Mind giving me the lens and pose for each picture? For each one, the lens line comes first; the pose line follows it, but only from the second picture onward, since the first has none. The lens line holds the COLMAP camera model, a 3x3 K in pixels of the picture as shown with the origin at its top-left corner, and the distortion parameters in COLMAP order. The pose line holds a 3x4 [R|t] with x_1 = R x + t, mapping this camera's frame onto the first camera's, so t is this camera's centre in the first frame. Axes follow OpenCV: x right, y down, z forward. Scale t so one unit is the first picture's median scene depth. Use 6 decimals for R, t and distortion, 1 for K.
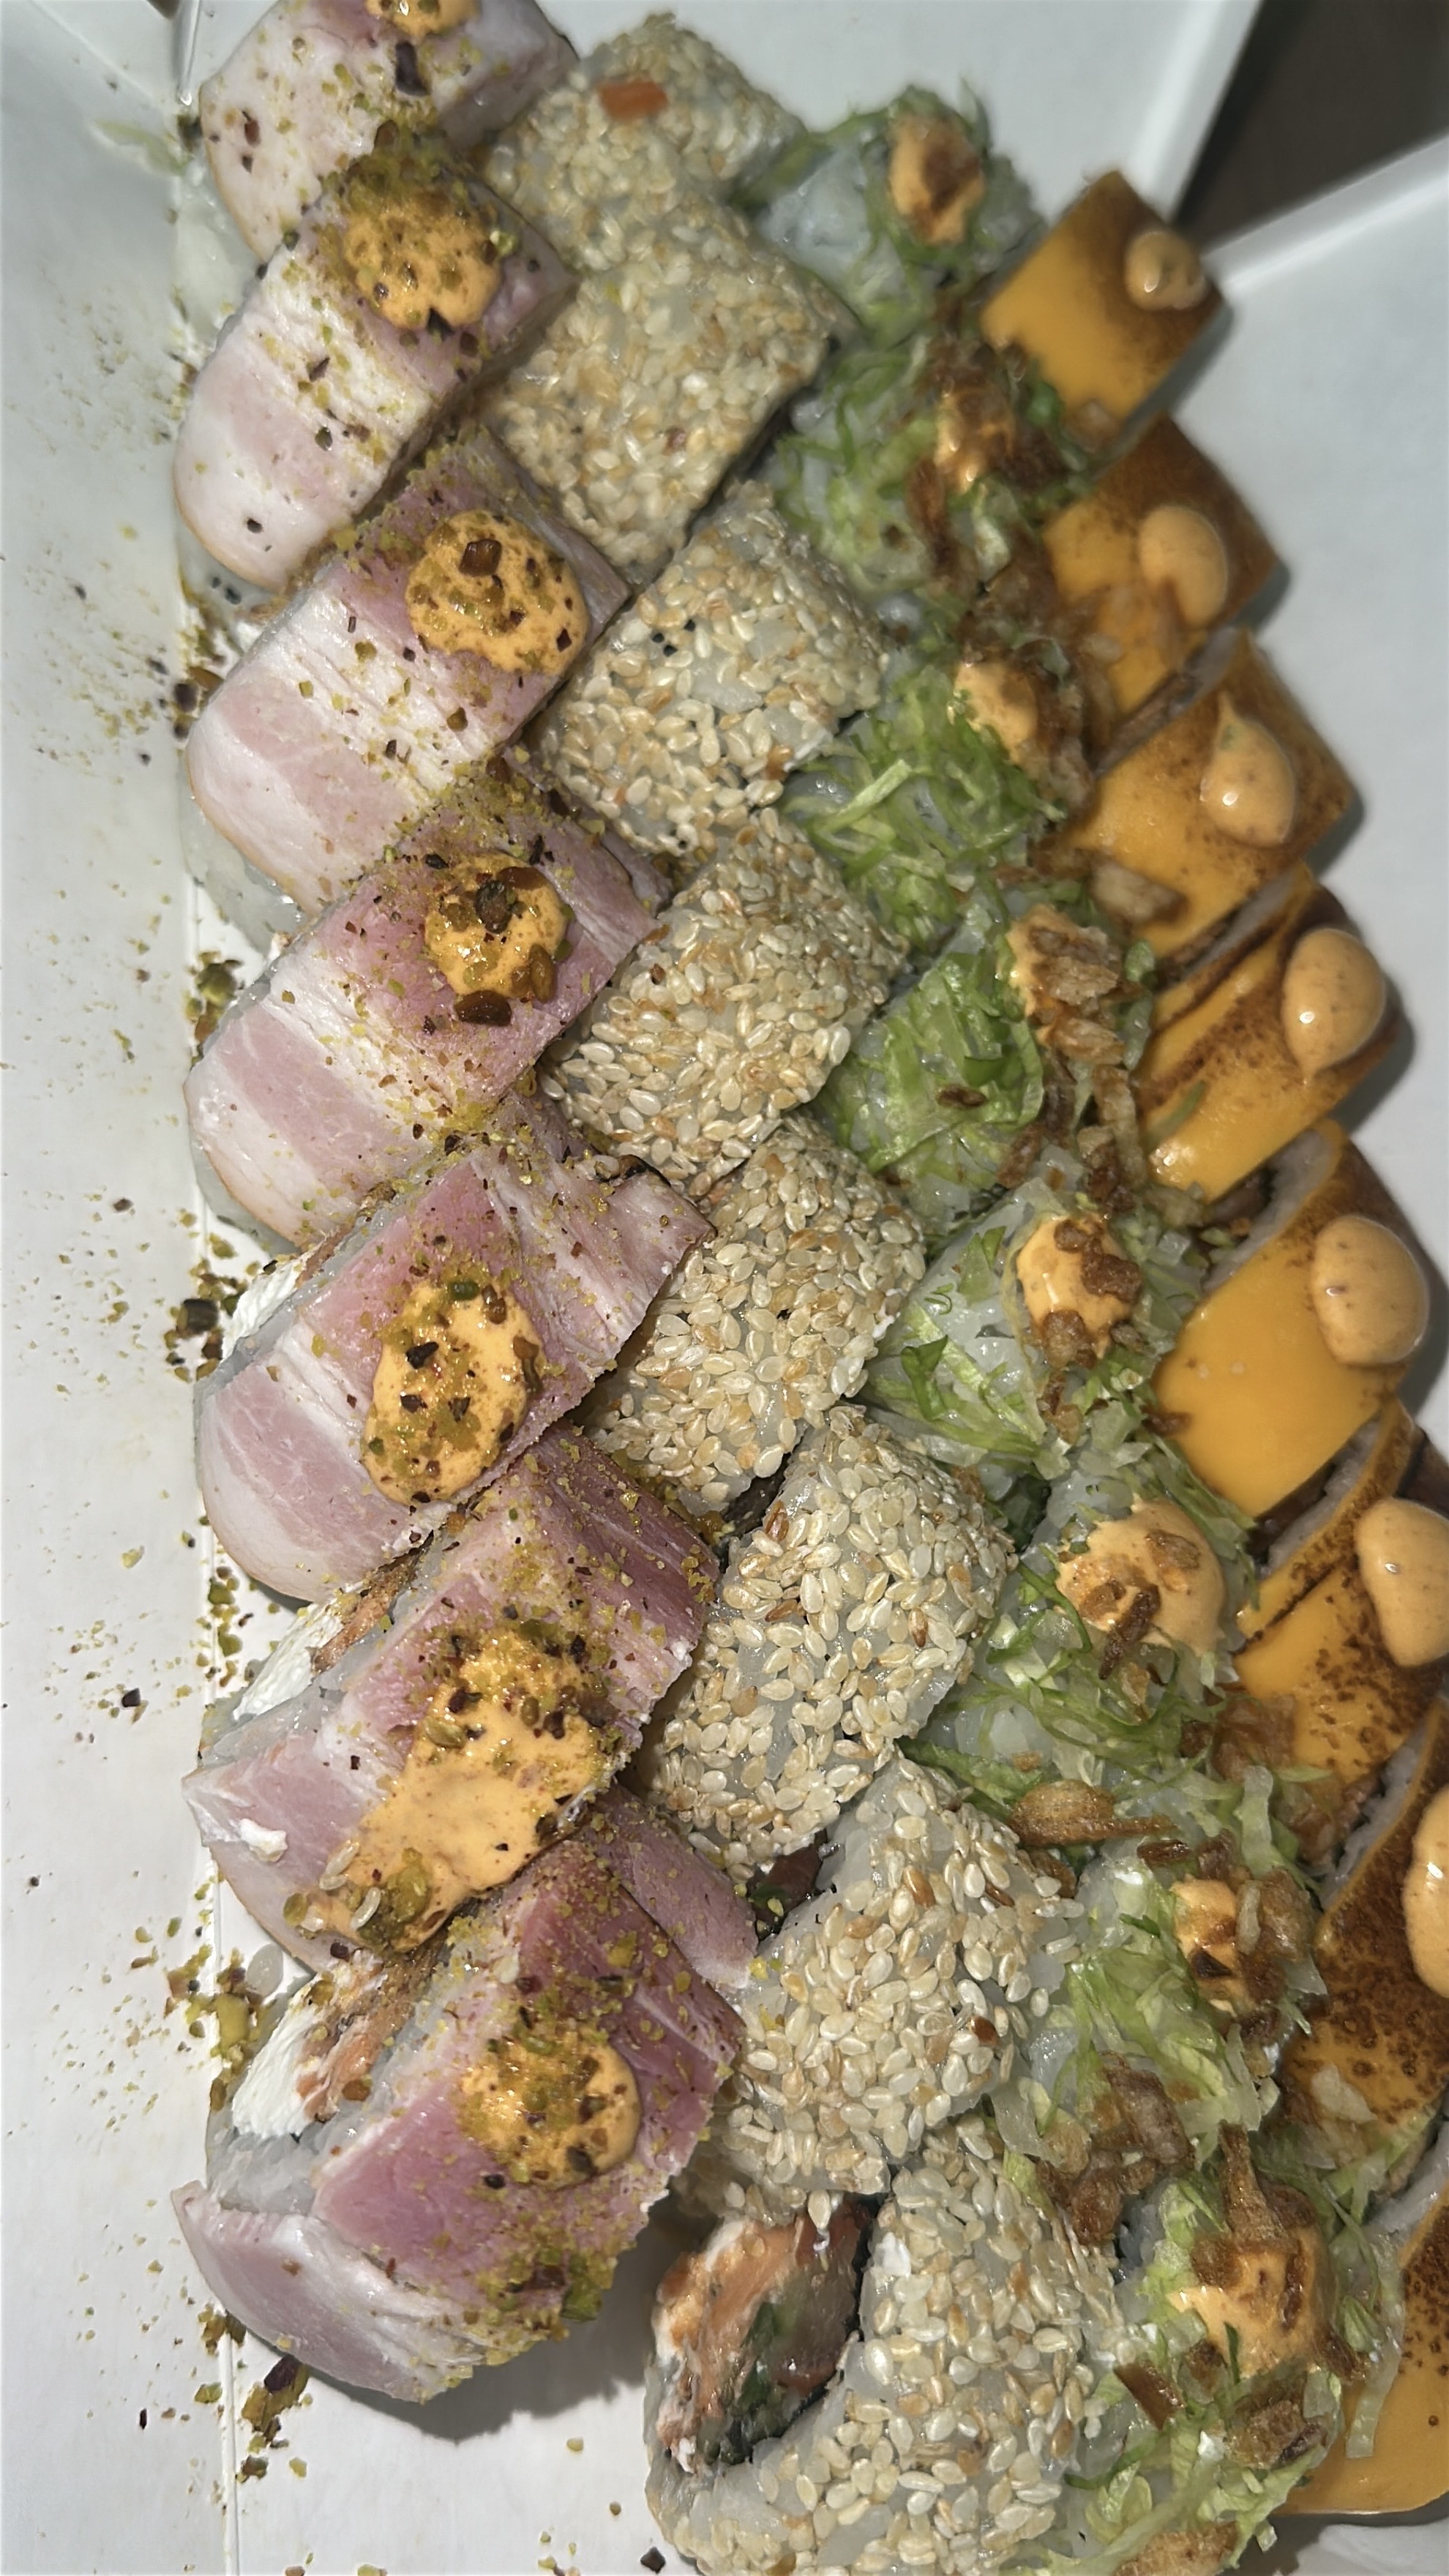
lens RADIAL K [[2310.1, 0, 724.5], [0, 2310.1, 1288.0], [0, 0, 1]] dist [0.218097, -0.605366]
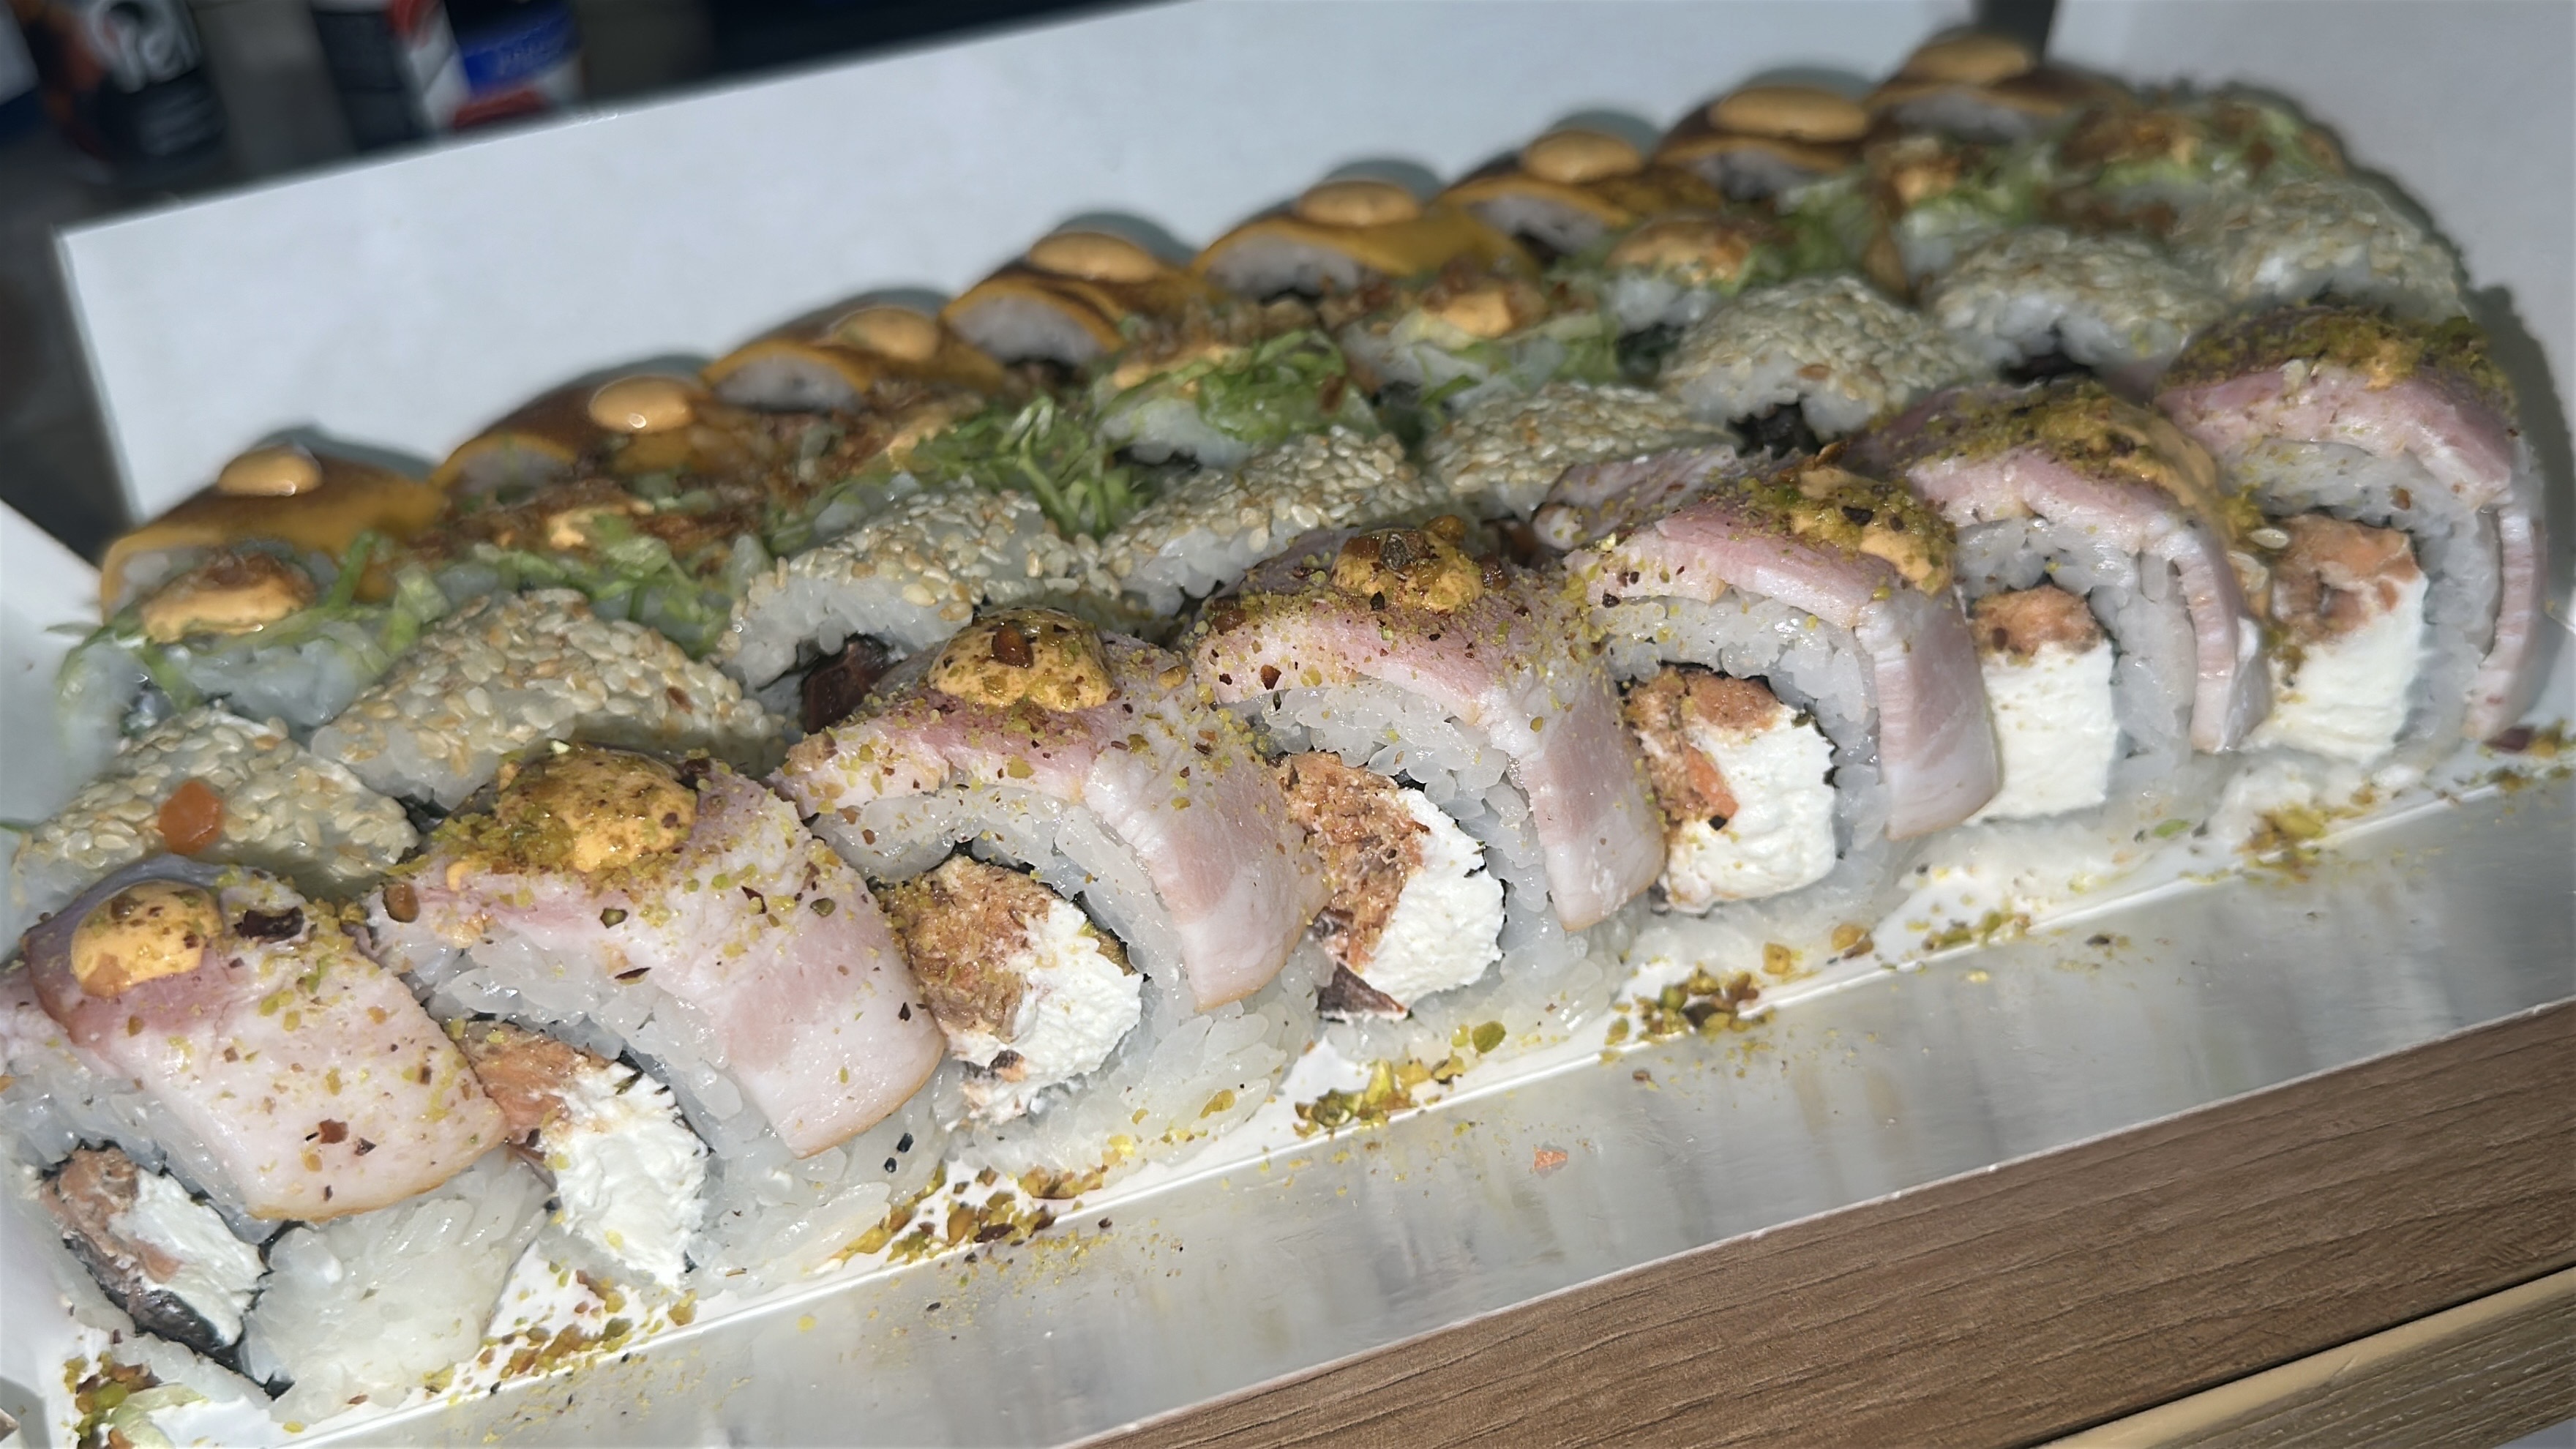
lens RADIAL K [[2319.6, 0, 1288.0], [0, 2319.6, 724.5], [0, 0, 1]] dist [0.197481, -0.580505]
pose [[-0.227987, -0.829383, 0.510045, -0.632290], [0.915788, -0.004746, 0.401635, -0.585994], [-0.330689, 0.558660, 0.760621, 0.262659]]
